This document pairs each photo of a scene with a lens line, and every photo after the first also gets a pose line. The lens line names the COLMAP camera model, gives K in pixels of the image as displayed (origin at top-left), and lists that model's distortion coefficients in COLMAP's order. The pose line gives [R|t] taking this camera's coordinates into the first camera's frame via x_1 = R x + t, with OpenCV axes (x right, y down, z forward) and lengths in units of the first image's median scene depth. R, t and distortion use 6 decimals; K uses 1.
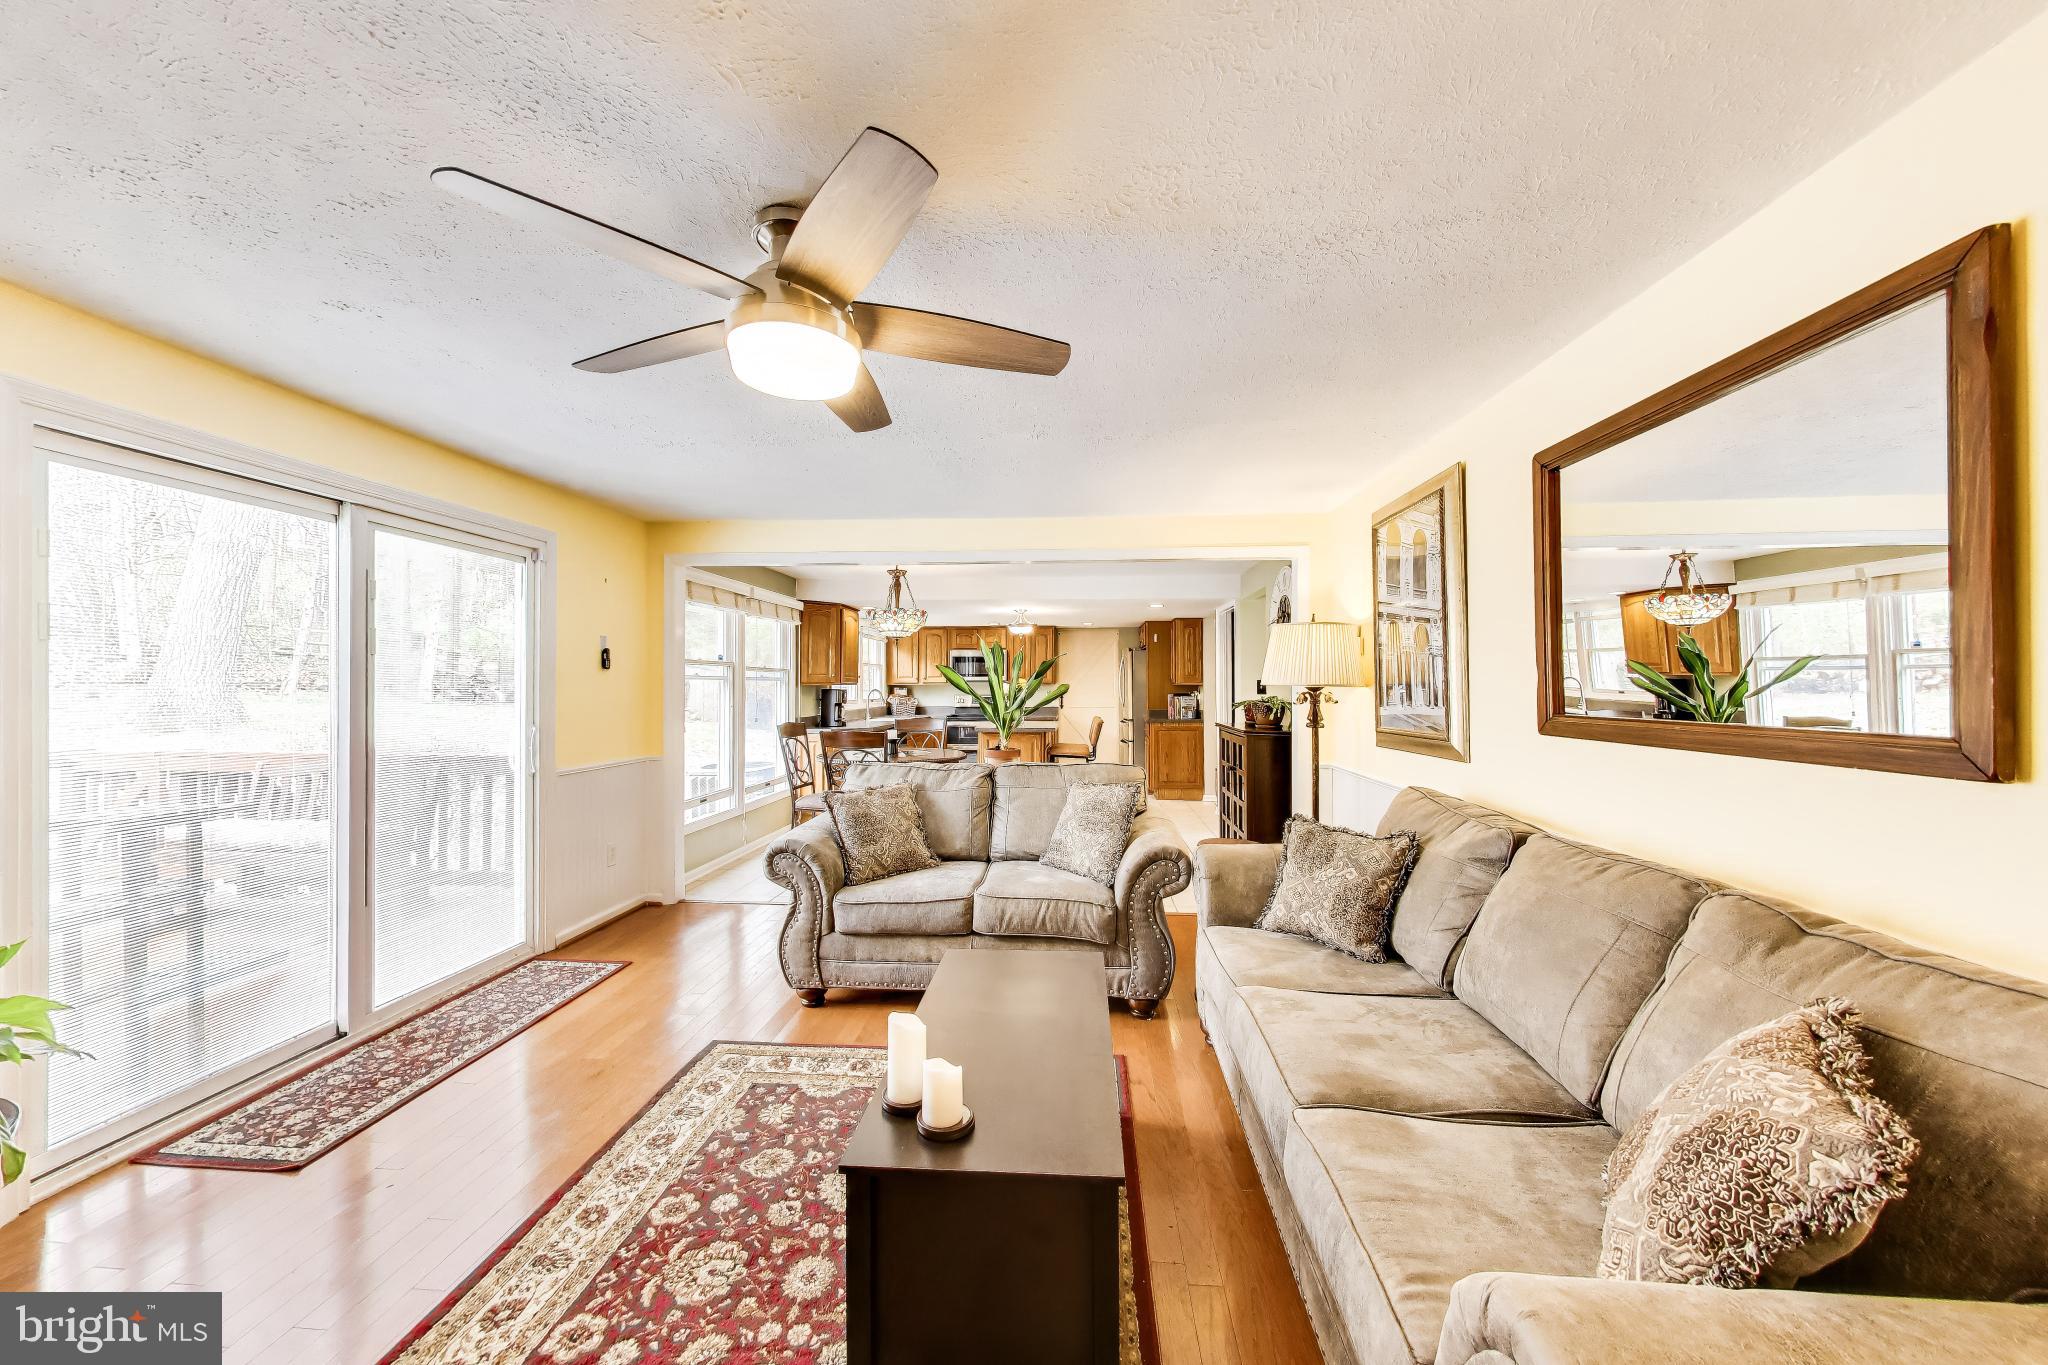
lens RADIAL K [[740.6, 0, 1026.1], [0, 740.6, 681.0], [0, 0, 1]] dist [-0.001151, 0.000141]
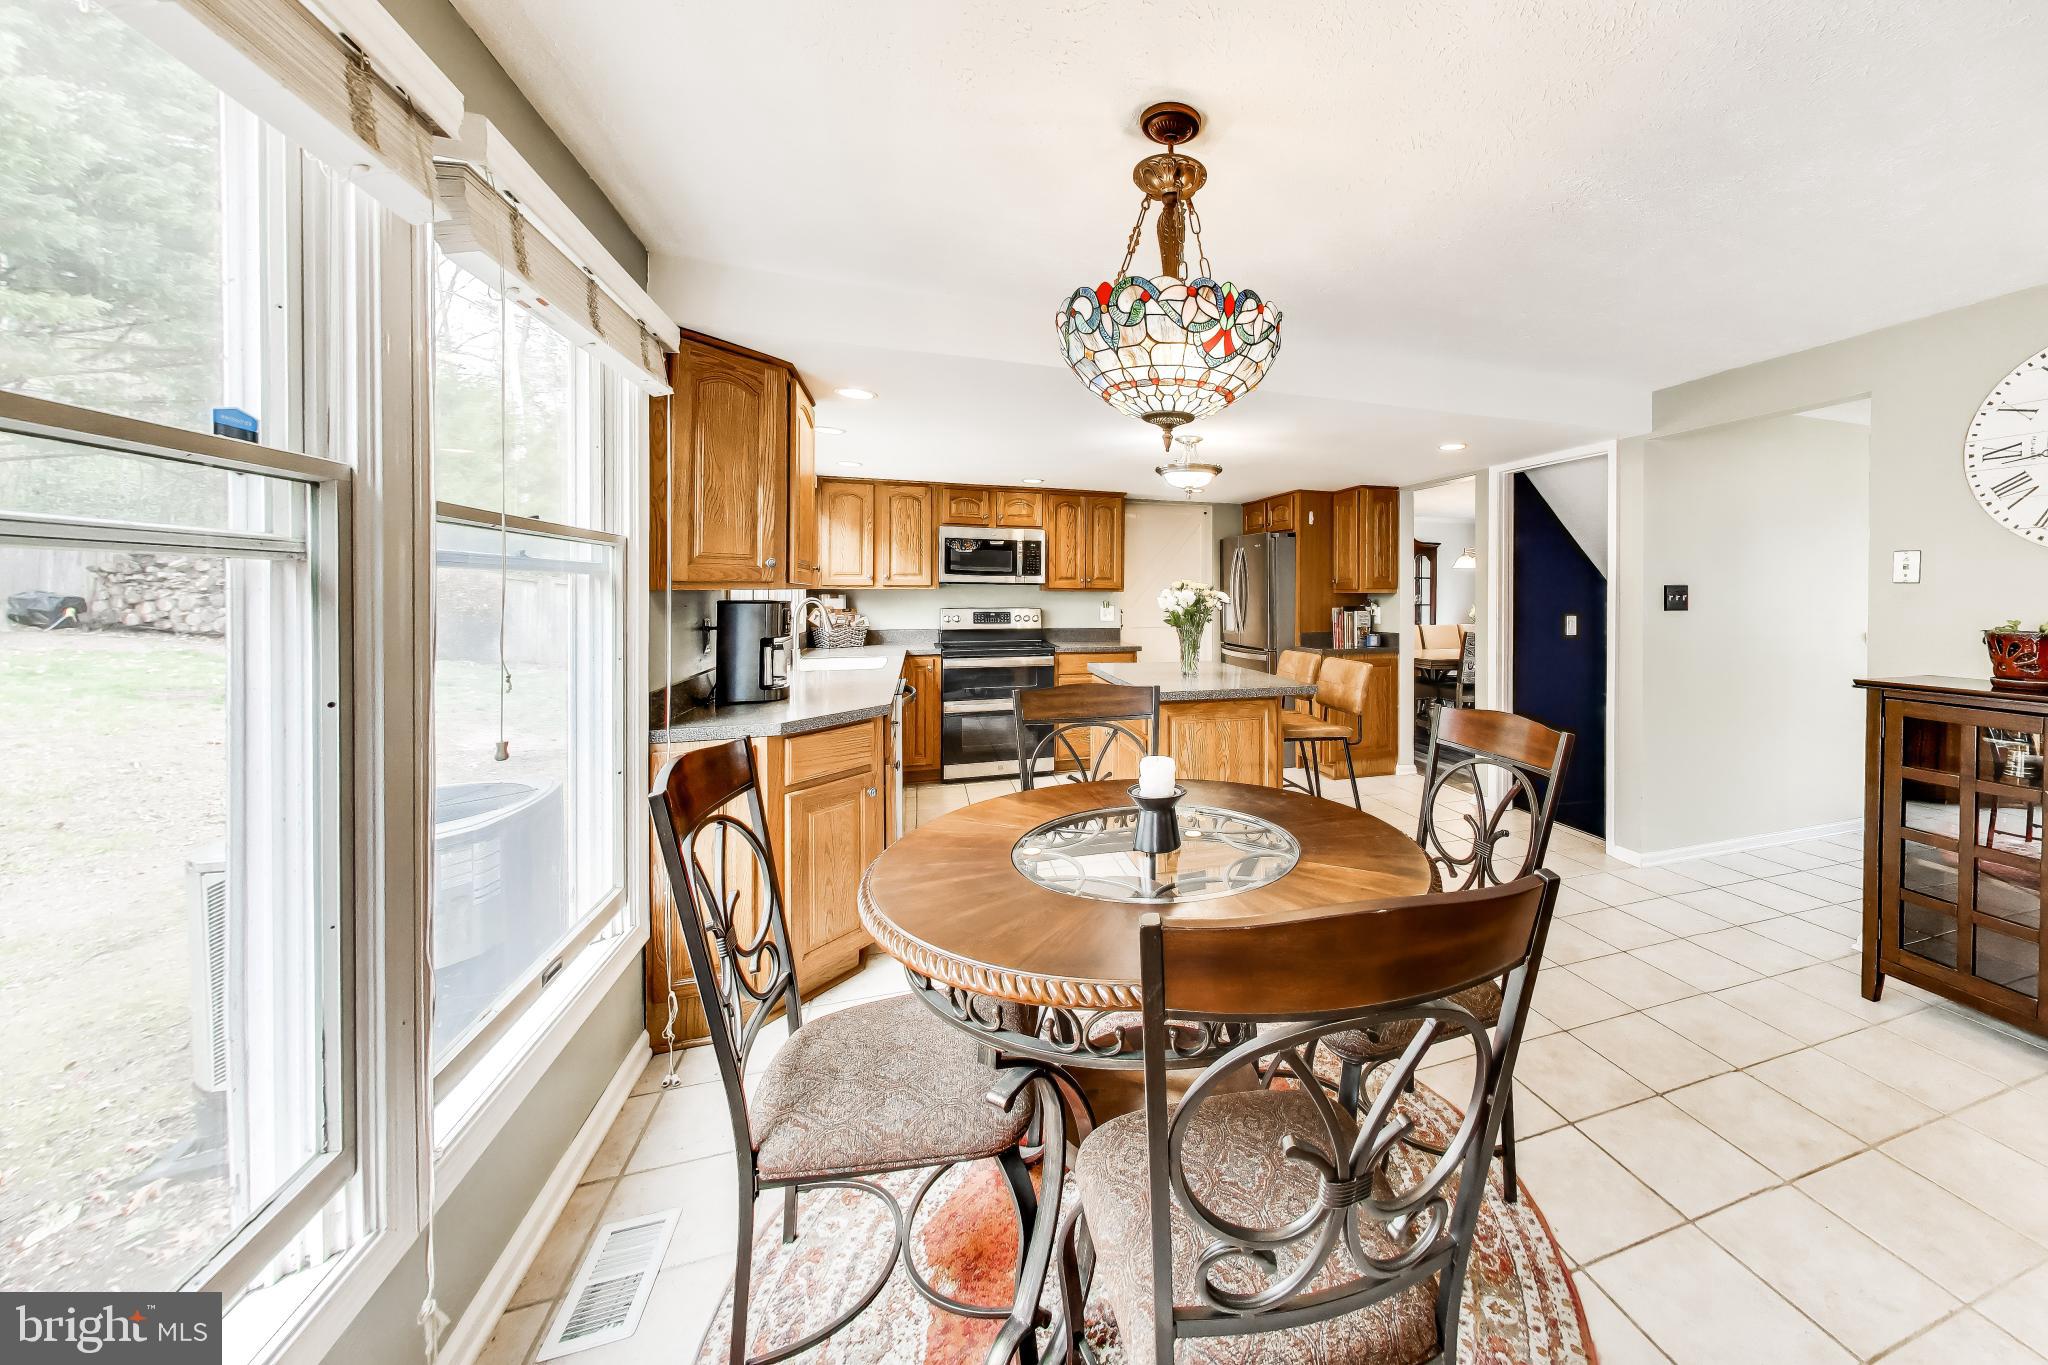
lens RADIAL K [[743.0, 0, 1189.7], [0, 743.0, 609.7], [0, 0, 1]] dist [-0.000883, 0.000041]
pose [[0.909127, -0.003888, 0.416502, -0.474989], [-0.009727, 0.999486, 0.030562, 0.003997], [-0.416406, -0.031835, 0.908621, 1.262191]]
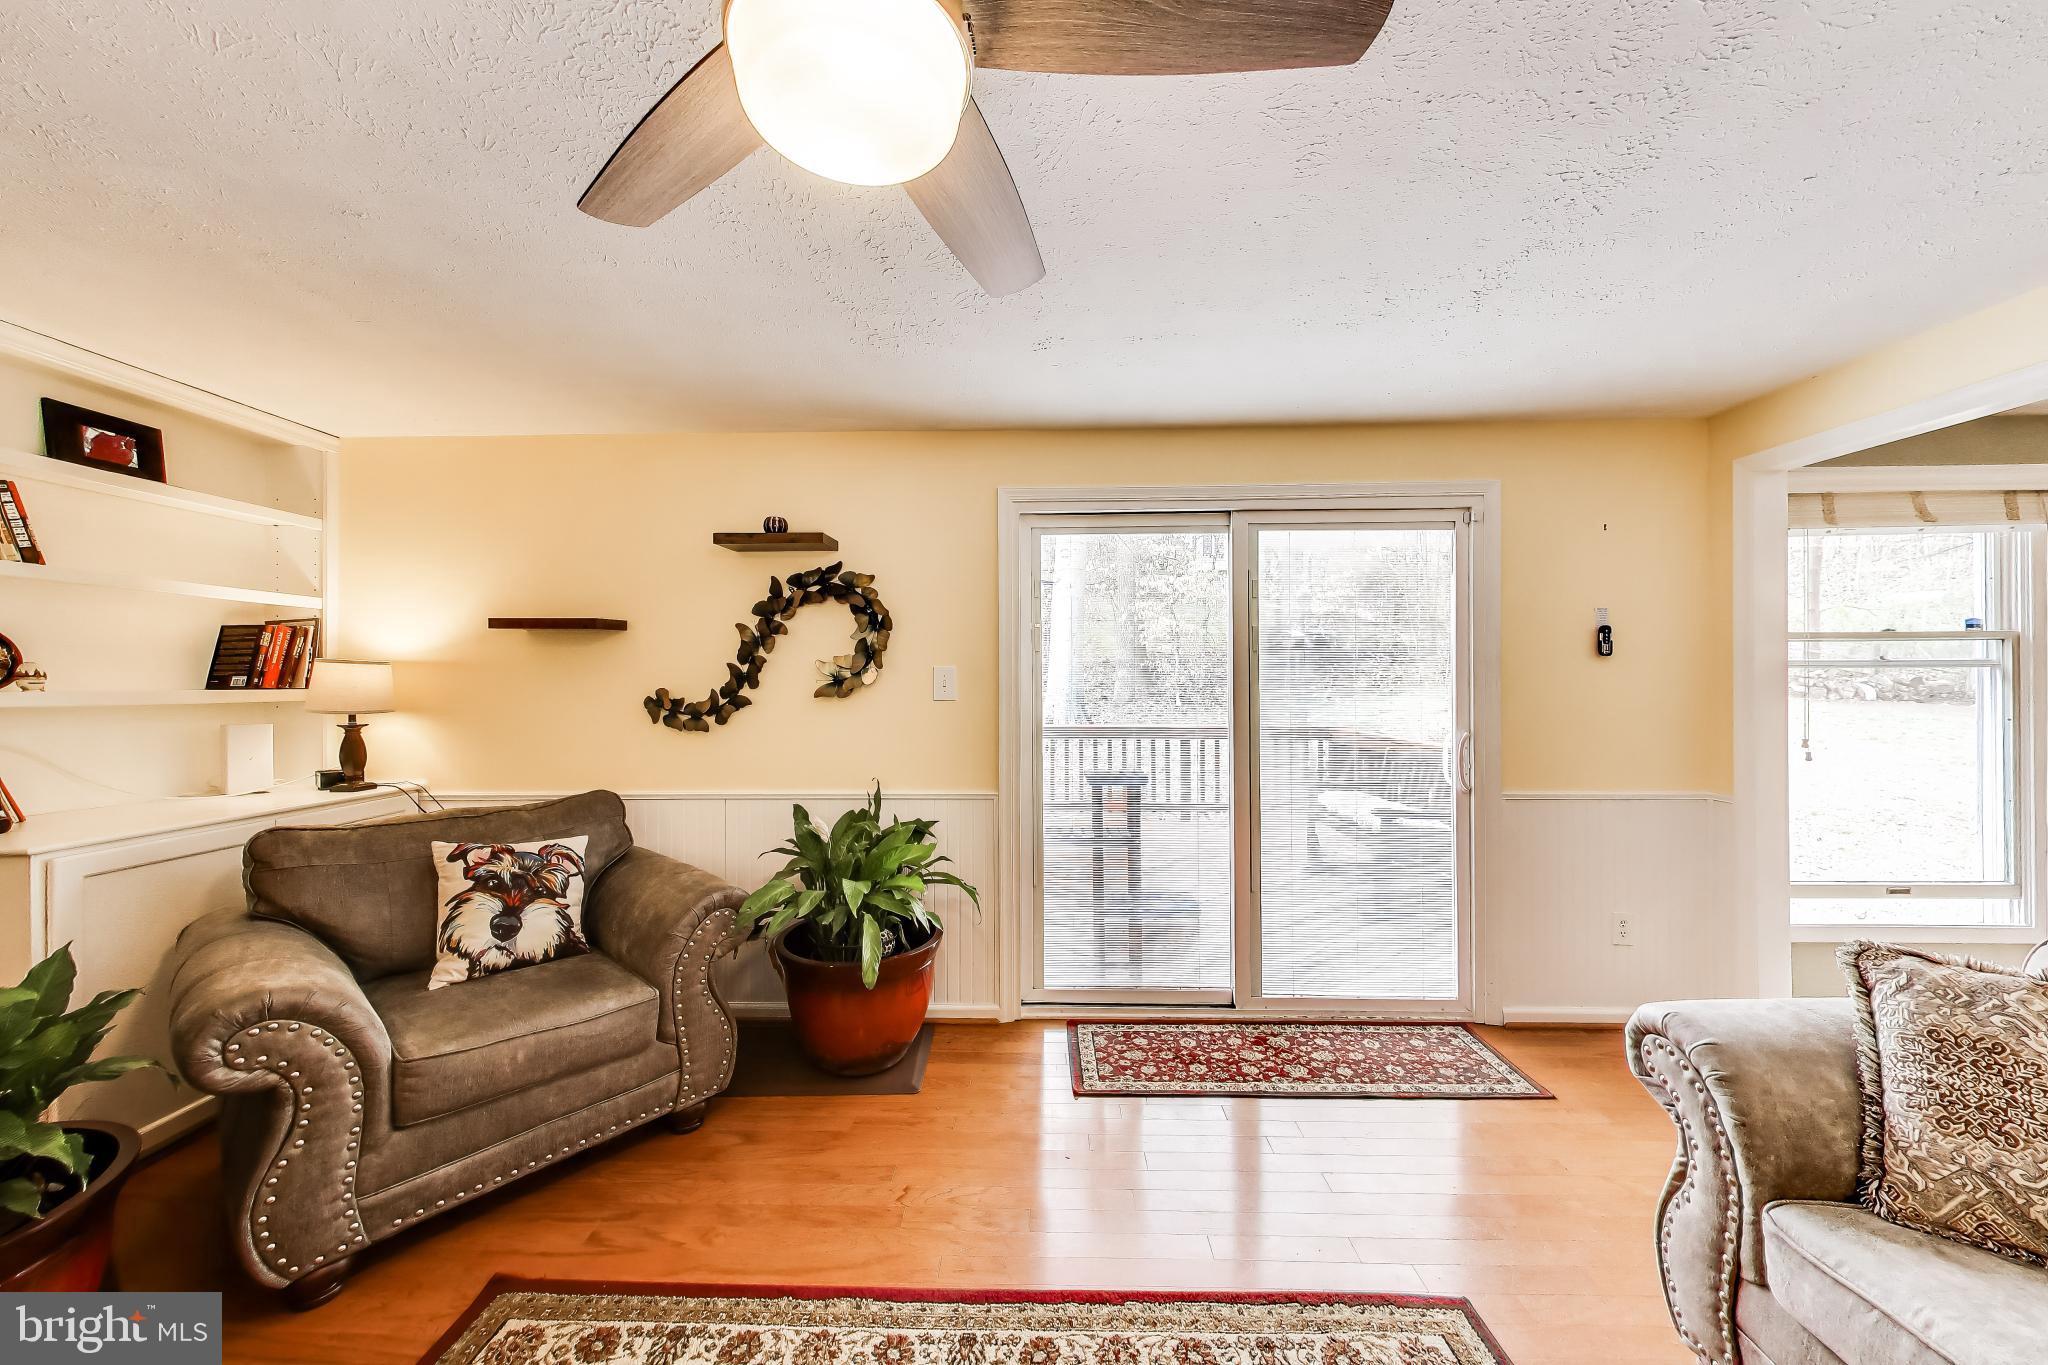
lens RADIAL K [[740.6, 0, 1026.1], [0, 740.6, 681.0], [0, 0, 1]] dist [-0.001151, 0.000141]
pose [[0.049027, -0.000125, -0.998797, 0.112792], [0.009900, 0.999951, 0.000361, 0.001641], [0.998748, -0.009906, 0.049025, 0.528944]]
